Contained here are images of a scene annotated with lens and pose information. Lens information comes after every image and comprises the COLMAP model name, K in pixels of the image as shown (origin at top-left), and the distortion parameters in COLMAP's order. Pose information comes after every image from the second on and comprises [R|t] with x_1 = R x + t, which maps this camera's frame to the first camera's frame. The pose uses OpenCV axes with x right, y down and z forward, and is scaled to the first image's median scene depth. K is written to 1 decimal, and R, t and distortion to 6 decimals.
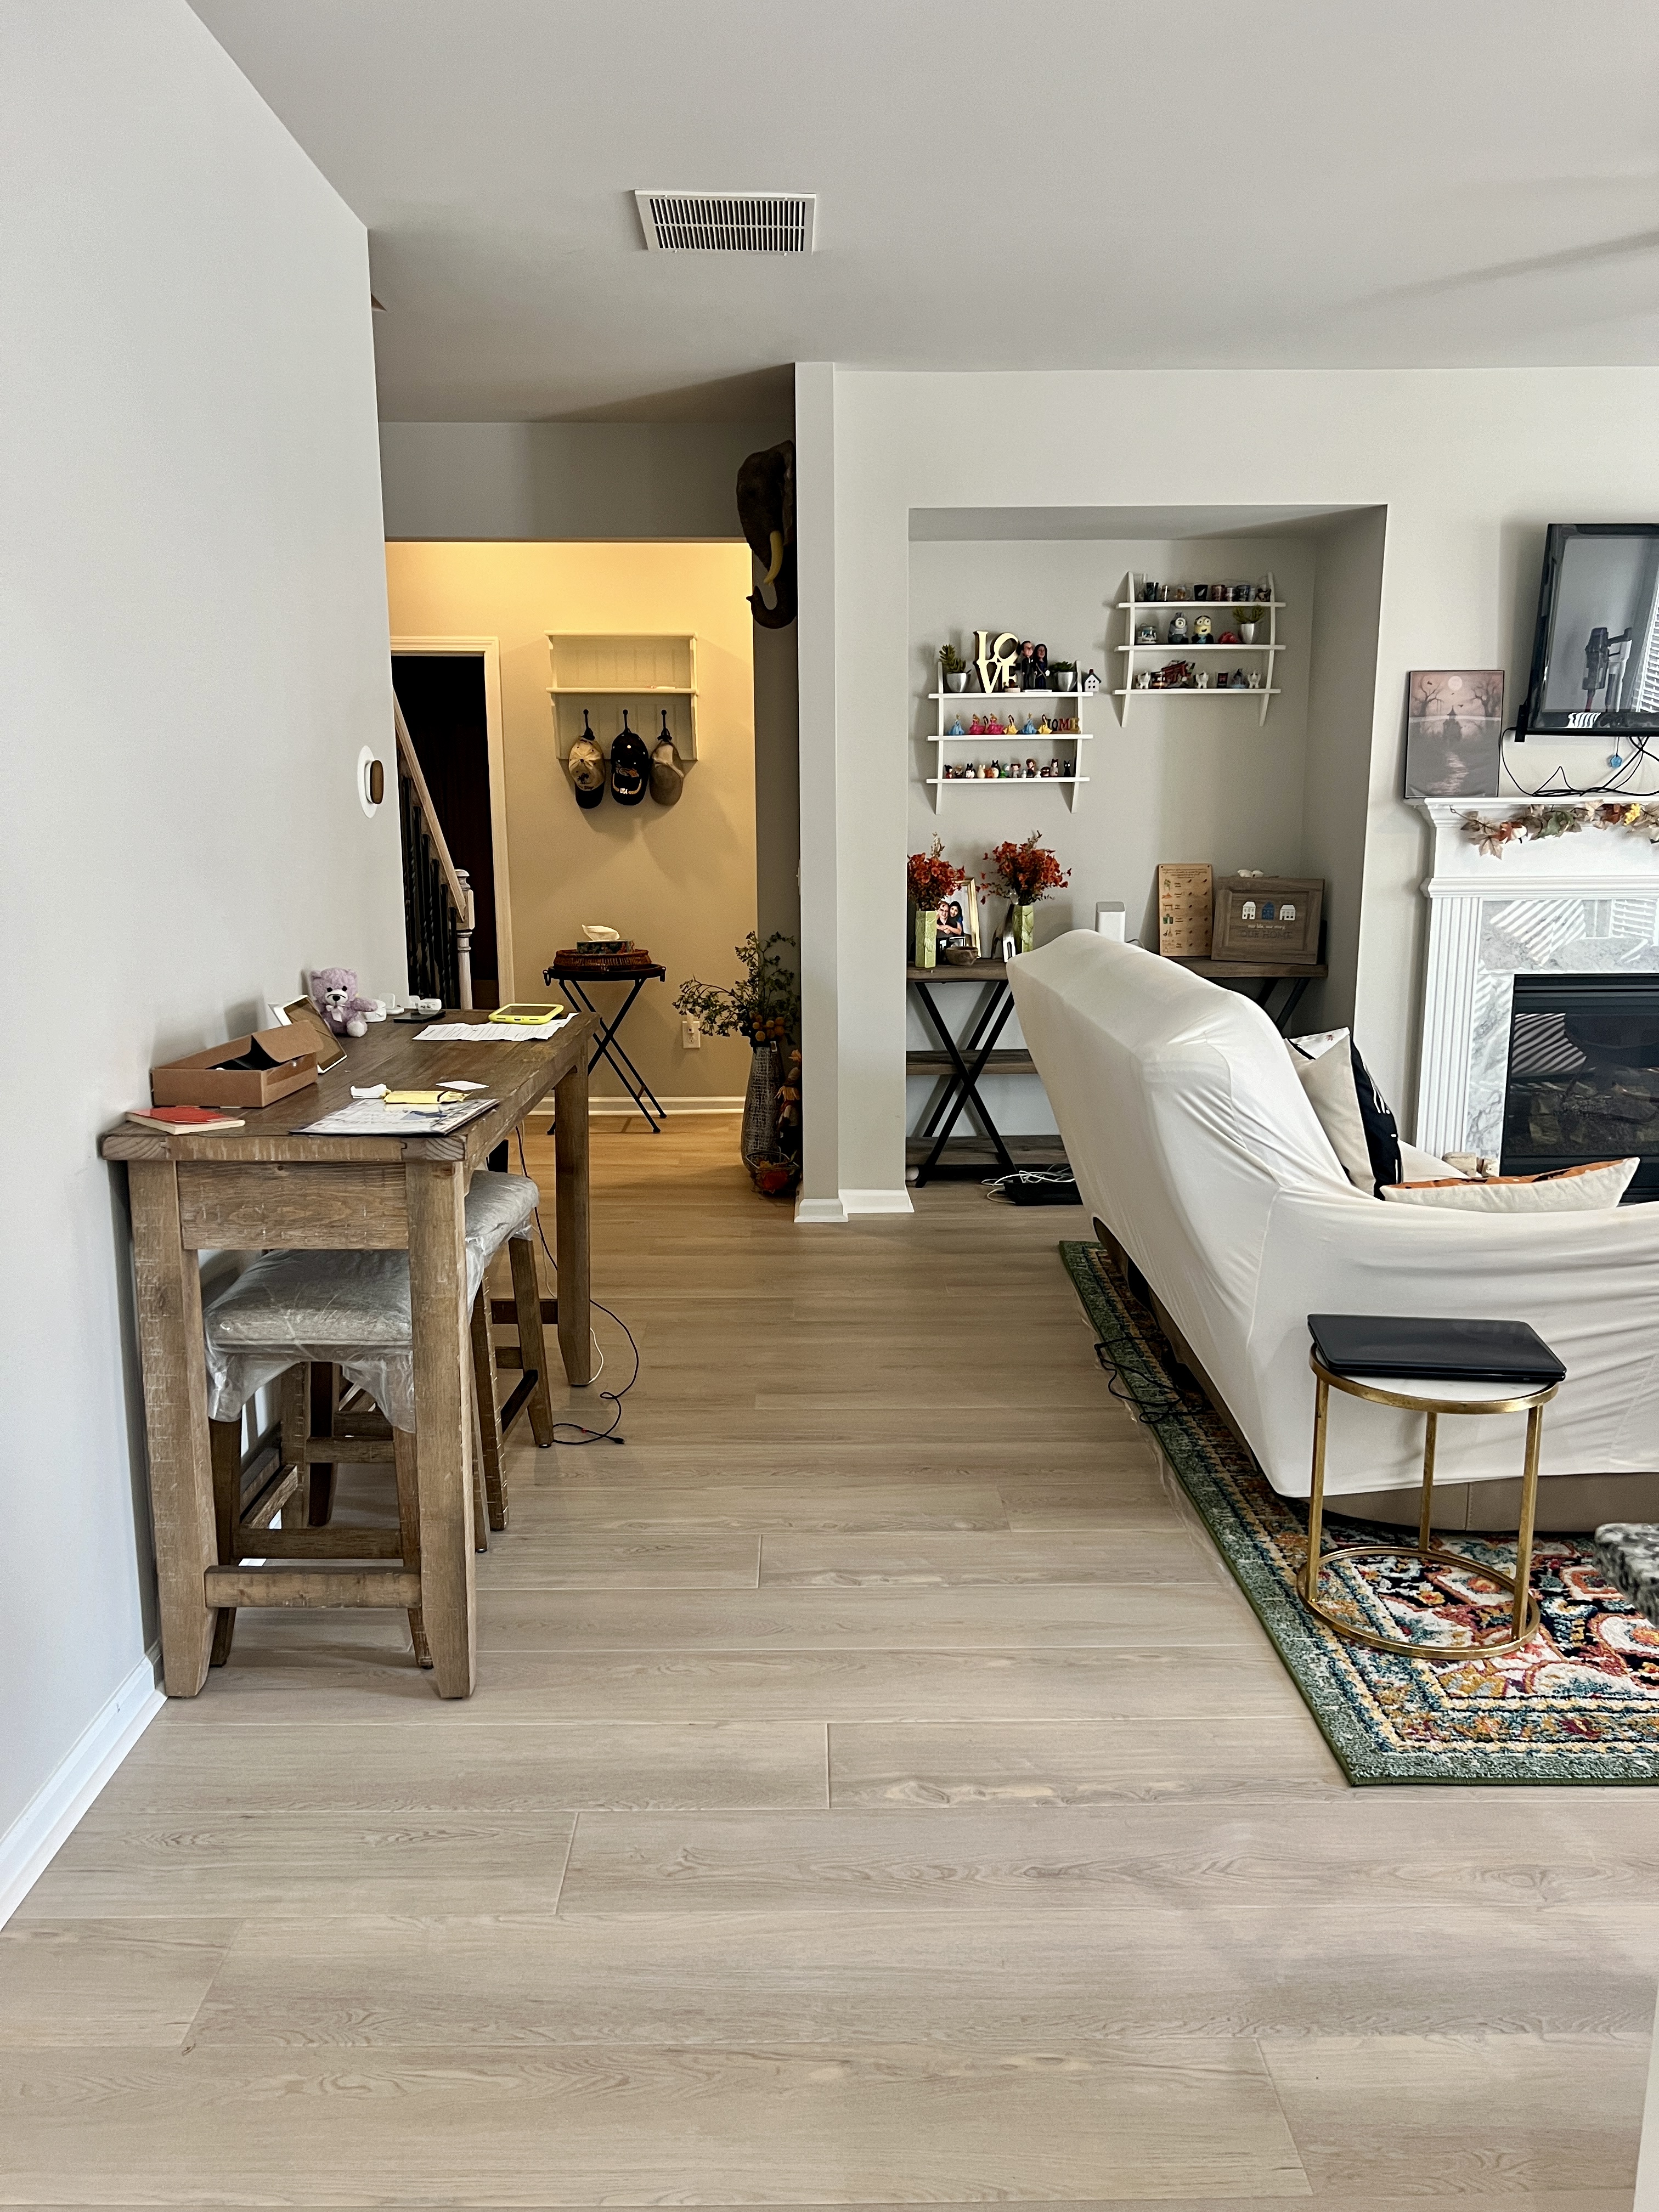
lens RADIAL K [[1671.4, 0, 832.5], [0, 1671.4, 1121.4], [0, 0, 1]] dist [0.049710, -0.042020]
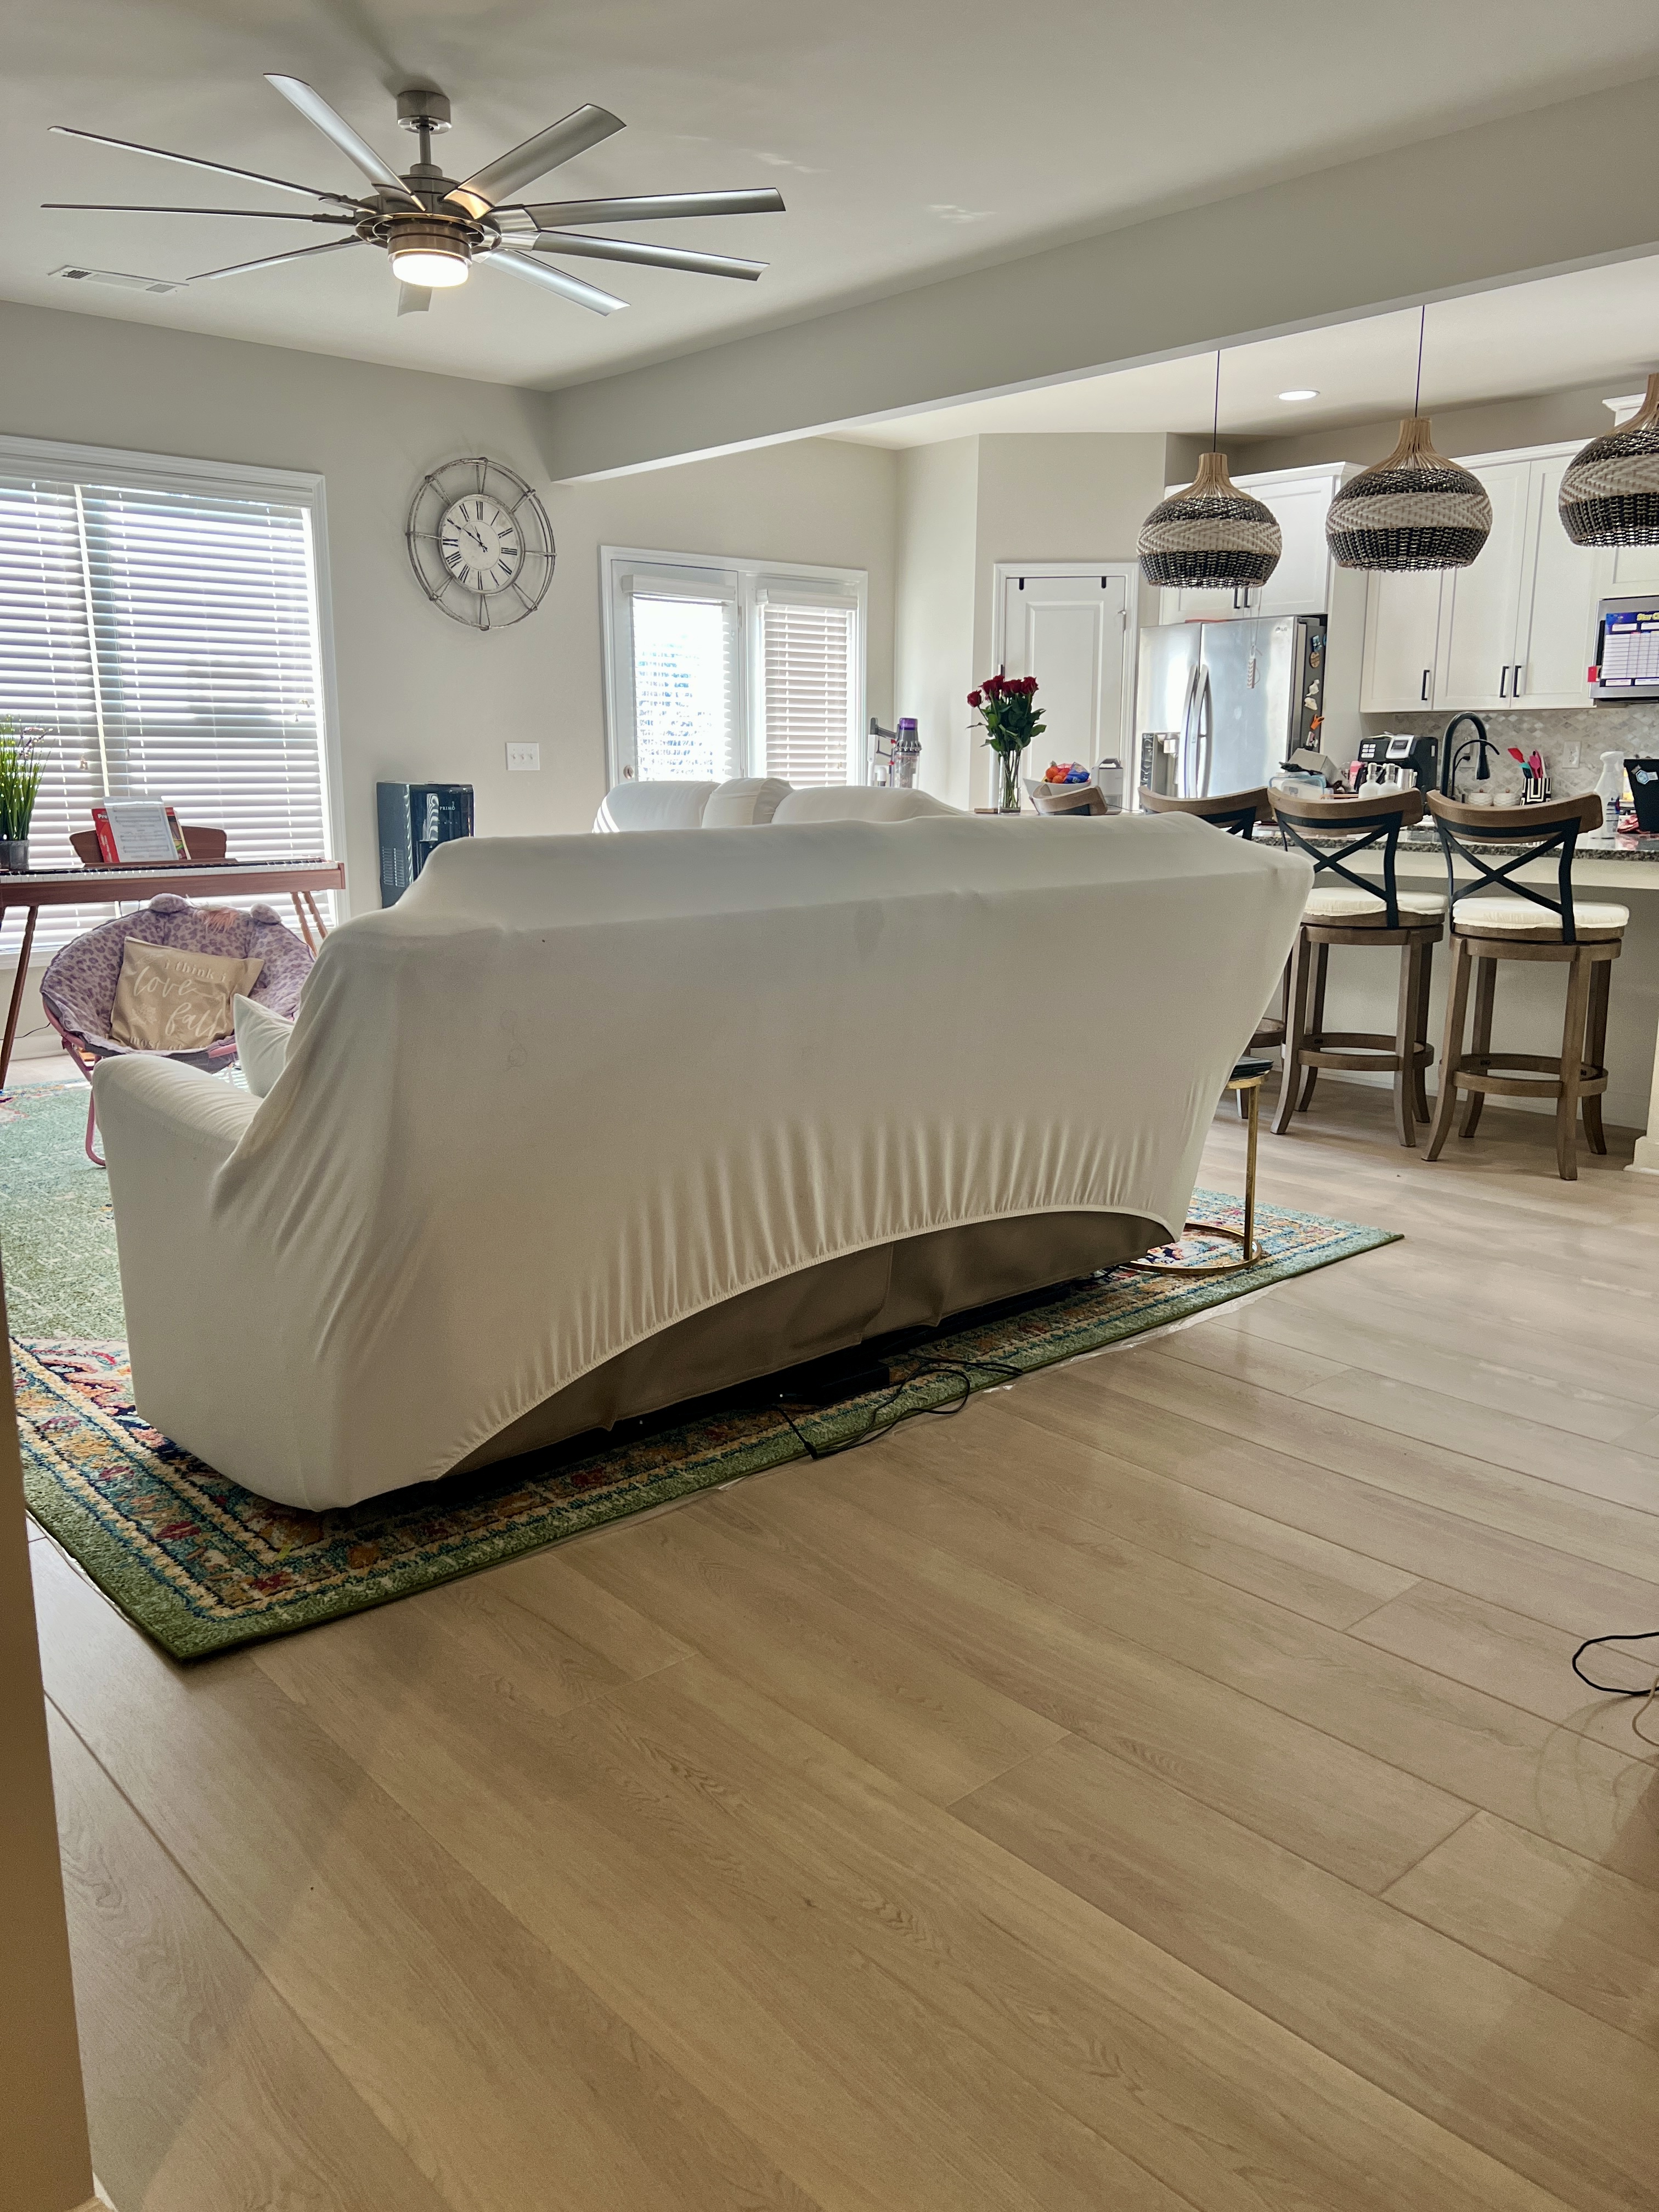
lens RADIAL K [[1671.4, 0, 826.9], [0, 1671.4, 1109.8], [0, 0, 1]] dist [0.049710, -0.042020]
pose [[-0.653676, -0.154133, 0.740912, -0.227286], [0.147606, 0.934269, 0.324583, -0.149140], [-0.742240, 0.321535, -0.587958, 1.003614]]
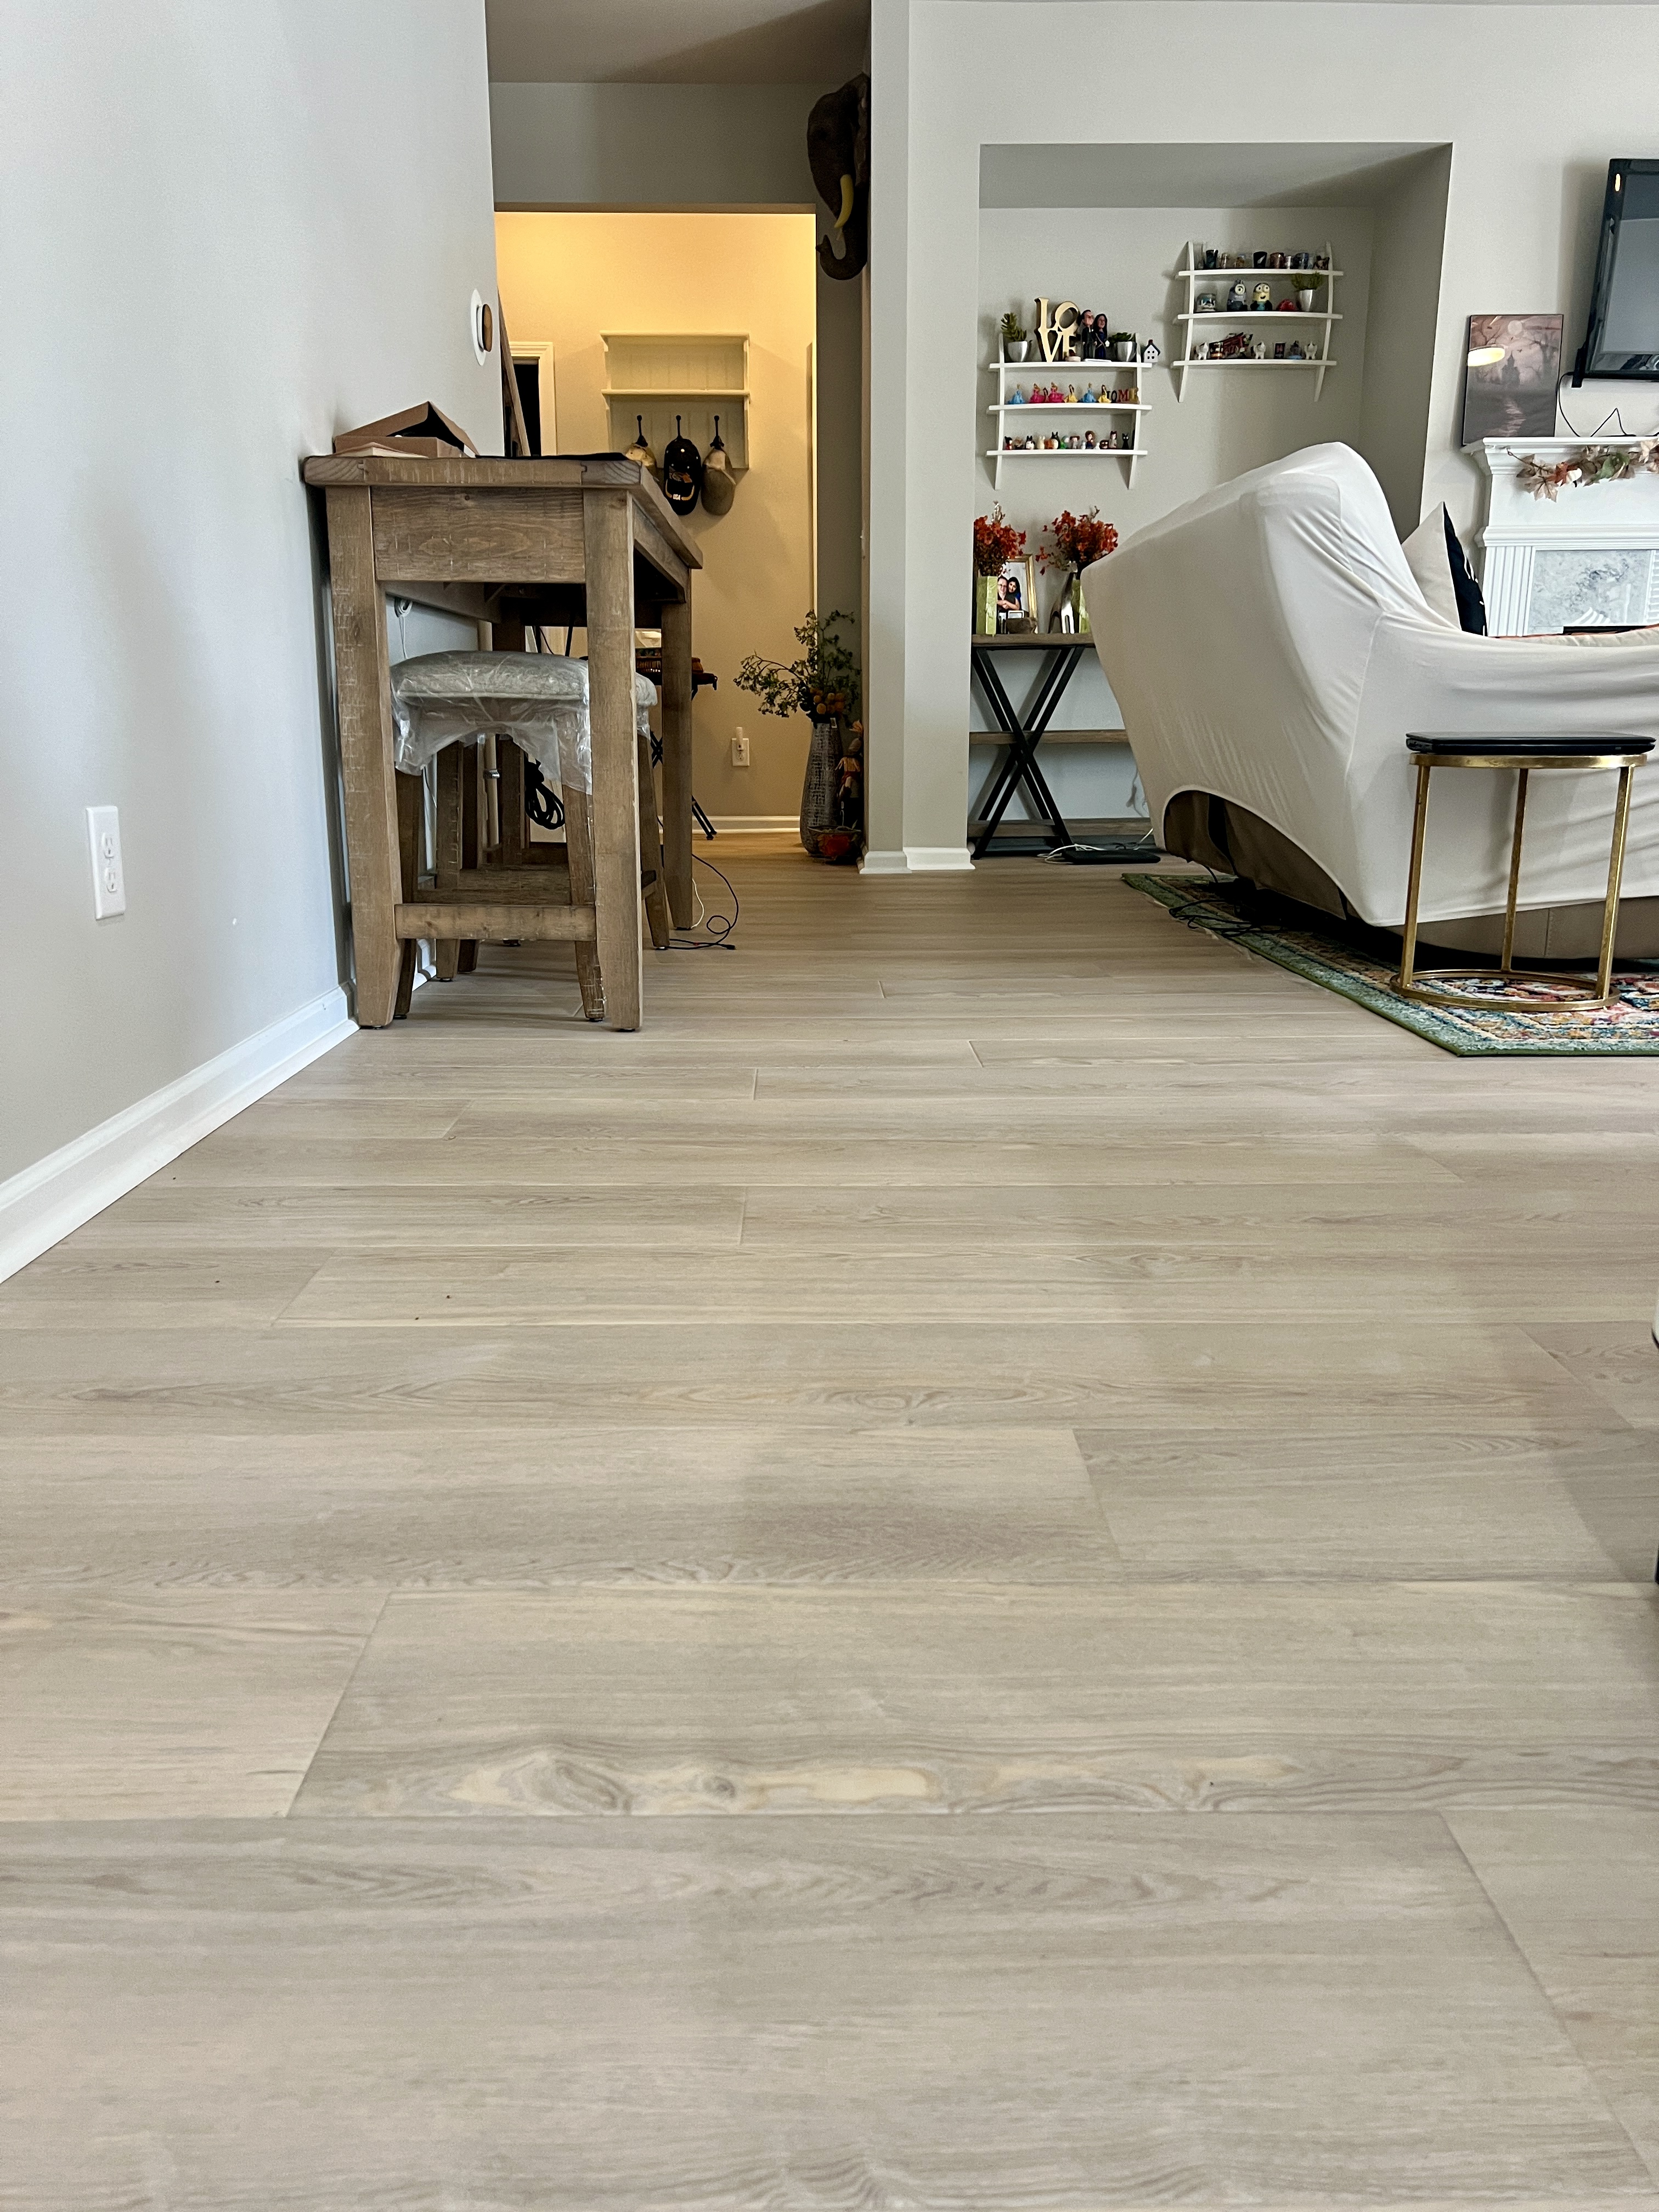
lens RADIAL K [[1671.4, 0, 837.7], [0, 1671.4, 1100.5], [0, 0, 1]] dist [0.049710, -0.042020]
pose [[0.999977, 0.002389, 0.006295, -0.043963], [-0.002664, 0.999025, 0.044063, 0.160058], [-0.006184, -0.044079, 0.999009, -0.038095]]
